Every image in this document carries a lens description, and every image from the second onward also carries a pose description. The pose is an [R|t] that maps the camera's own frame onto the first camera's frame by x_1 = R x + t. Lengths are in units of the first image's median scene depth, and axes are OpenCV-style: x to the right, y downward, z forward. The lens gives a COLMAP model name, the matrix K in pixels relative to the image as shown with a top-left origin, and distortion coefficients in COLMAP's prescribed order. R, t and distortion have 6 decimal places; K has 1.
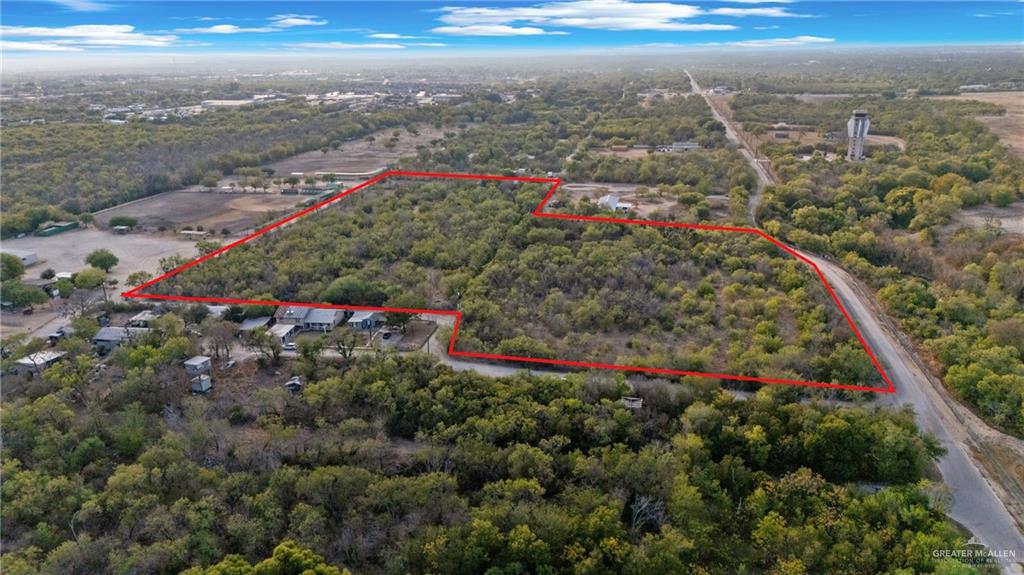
lens RADIAL K [[756.8, 0, 512.0], [0, 756.8, 287.5], [0, 0, 1]] dist [0.066148, -0.058658]
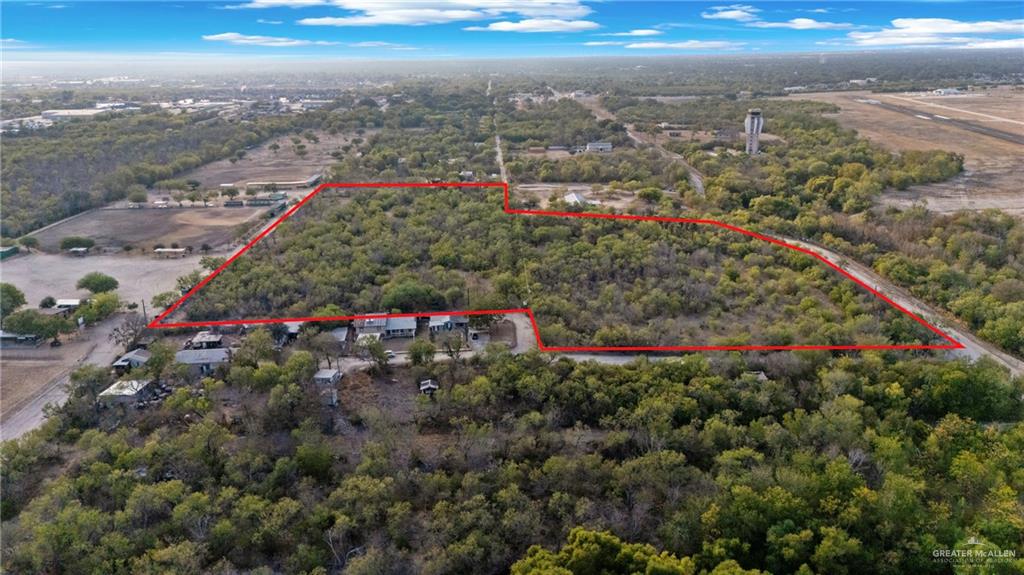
lens RADIAL K [[756.8, 0, 512.0], [0, 756.8, 287.5], [0, 0, 1]] dist [0.066148, -0.058658]
pose [[0.975893, -0.065717, 0.208119, -0.240622], [0.067069, 0.997748, 0.000564, 0.001027], [-0.207687, 0.013408, 0.978103, 0.002951]]
